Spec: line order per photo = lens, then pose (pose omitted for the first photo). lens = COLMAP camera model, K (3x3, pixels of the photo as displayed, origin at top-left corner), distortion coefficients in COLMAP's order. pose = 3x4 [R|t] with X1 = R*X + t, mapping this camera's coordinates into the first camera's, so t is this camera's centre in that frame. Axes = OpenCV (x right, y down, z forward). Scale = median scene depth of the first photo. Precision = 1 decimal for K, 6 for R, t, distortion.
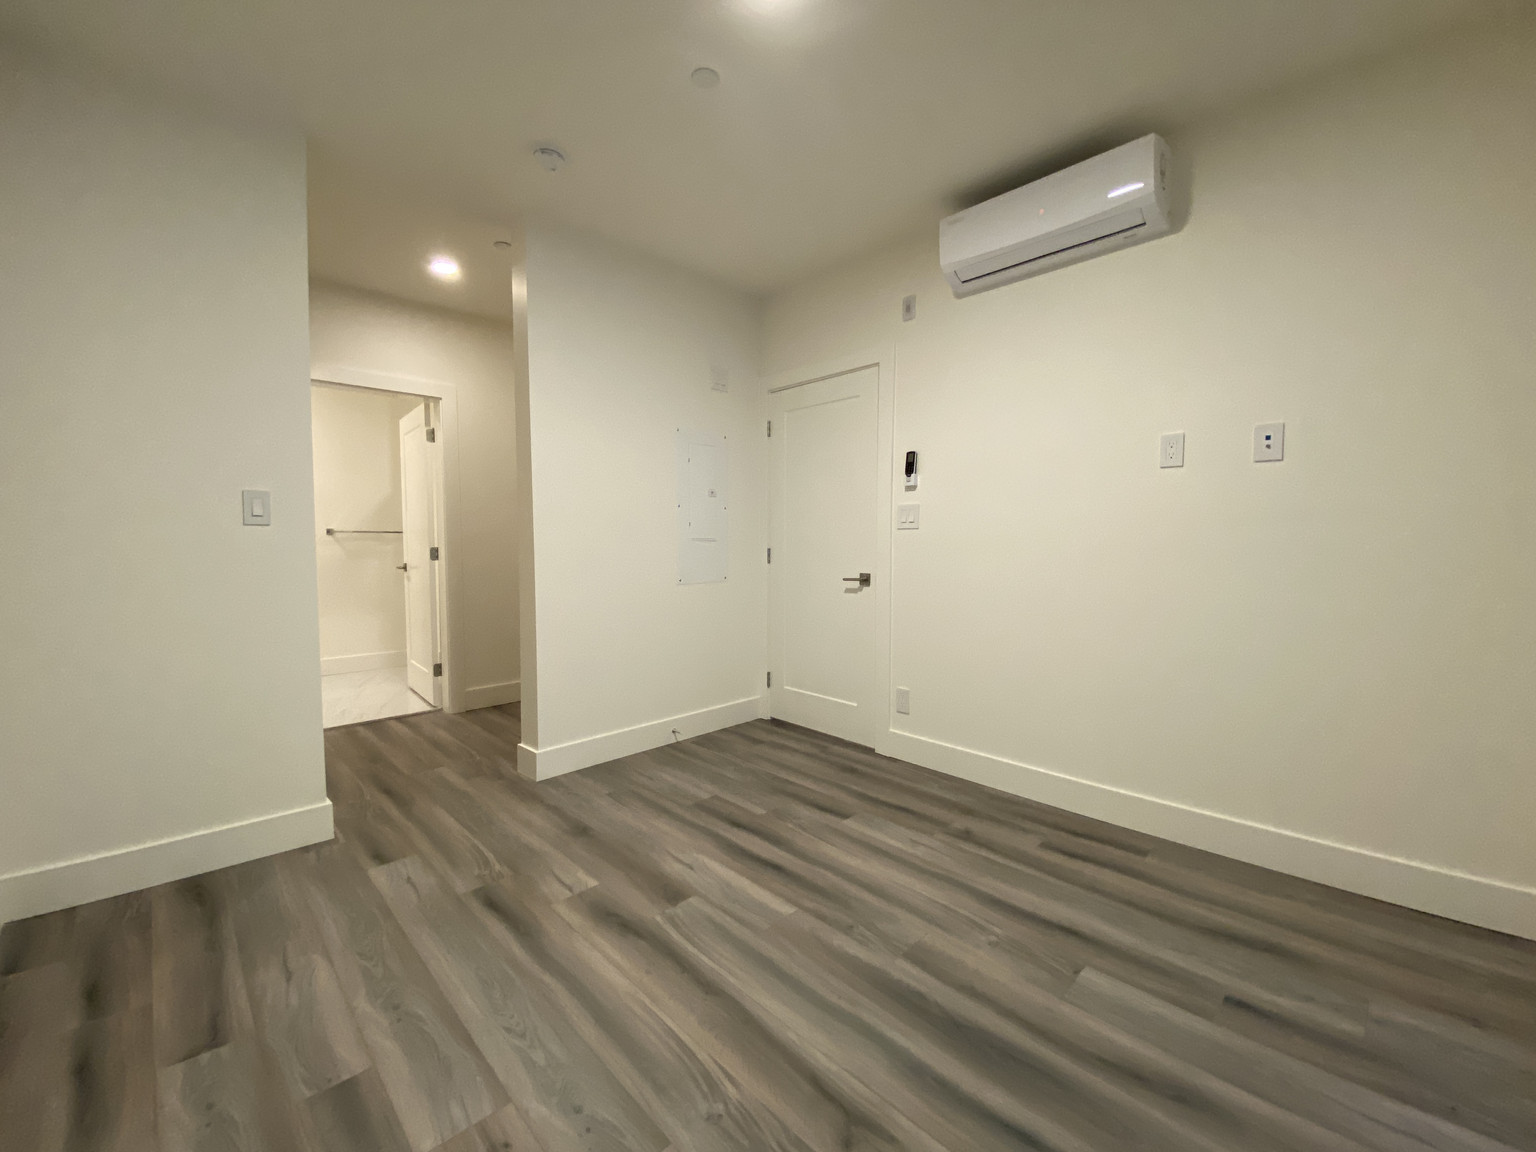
lens RADIAL K [[619.6, 0, 774.9], [0, 619.6, 569.3], [0, 0, 1]] dist [0.039621, -0.028768]
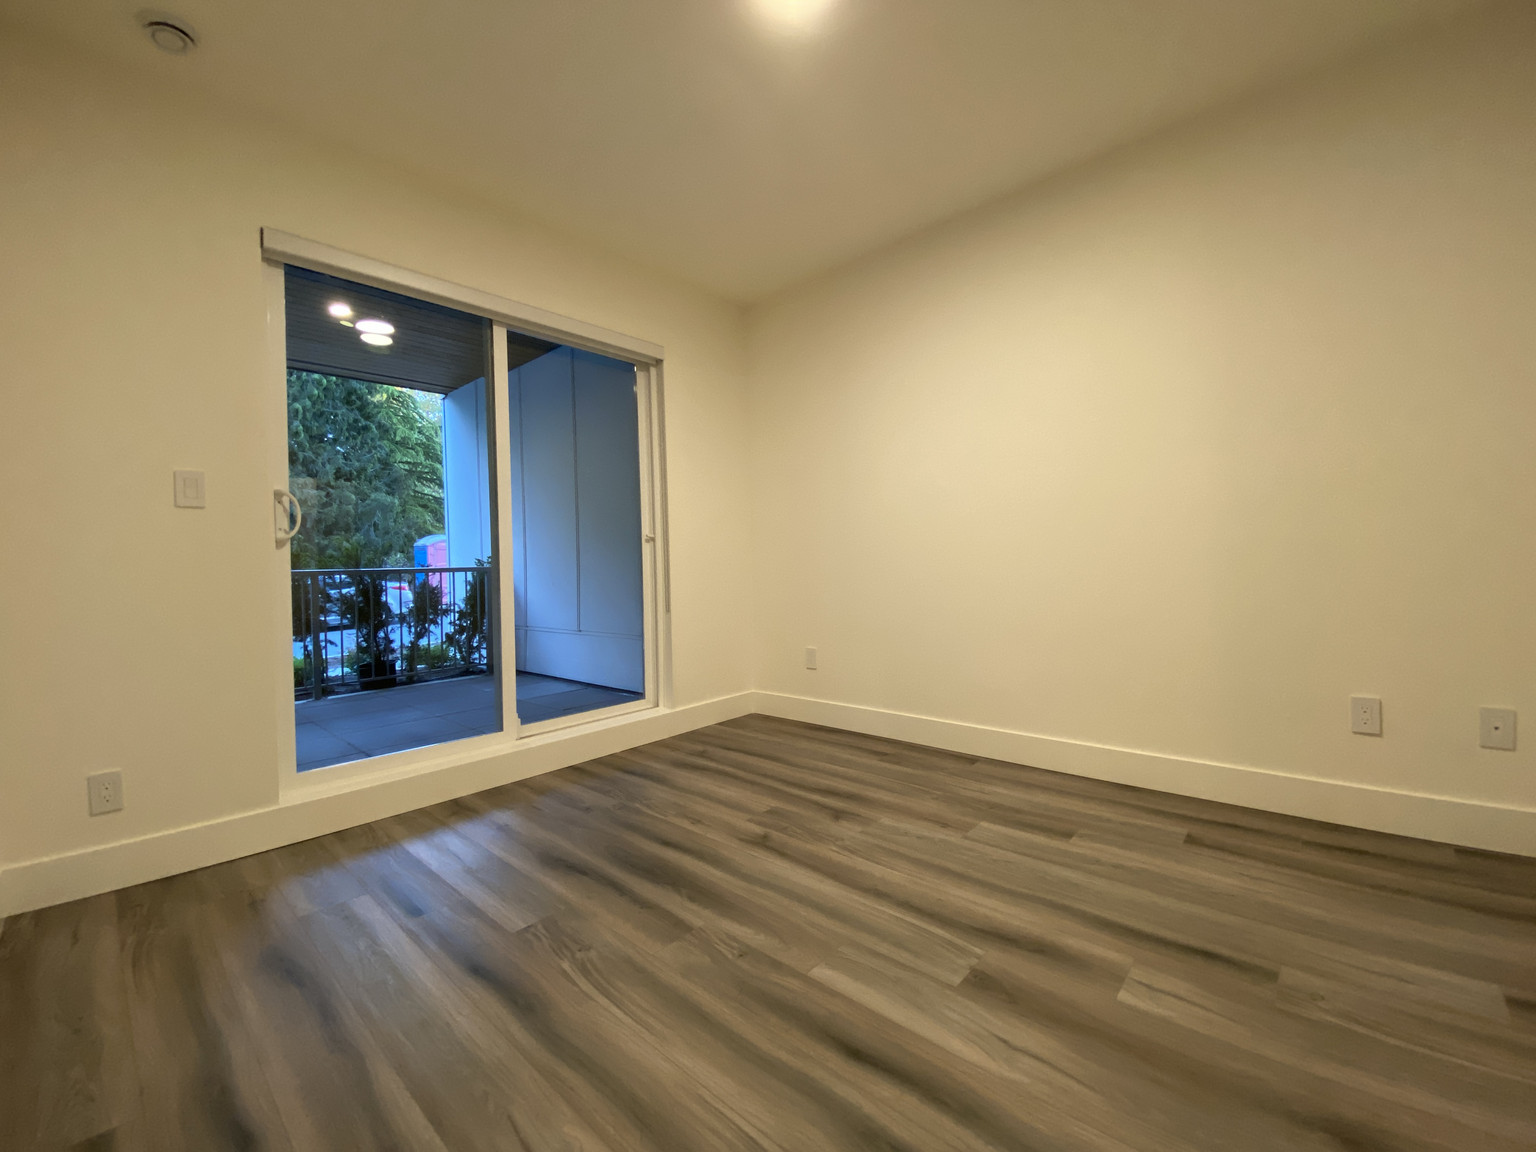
lens RADIAL K [[619.6, 0, 774.9], [0, 619.6, 569.3], [0, 0, 1]] dist [0.039621, -0.028768]
pose [[-0.997743, 0.027896, -0.061083, 0.119055], [0.024760, 0.998365, 0.051519, 0.018313], [0.062421, 0.049890, -0.996802, 1.888818]]
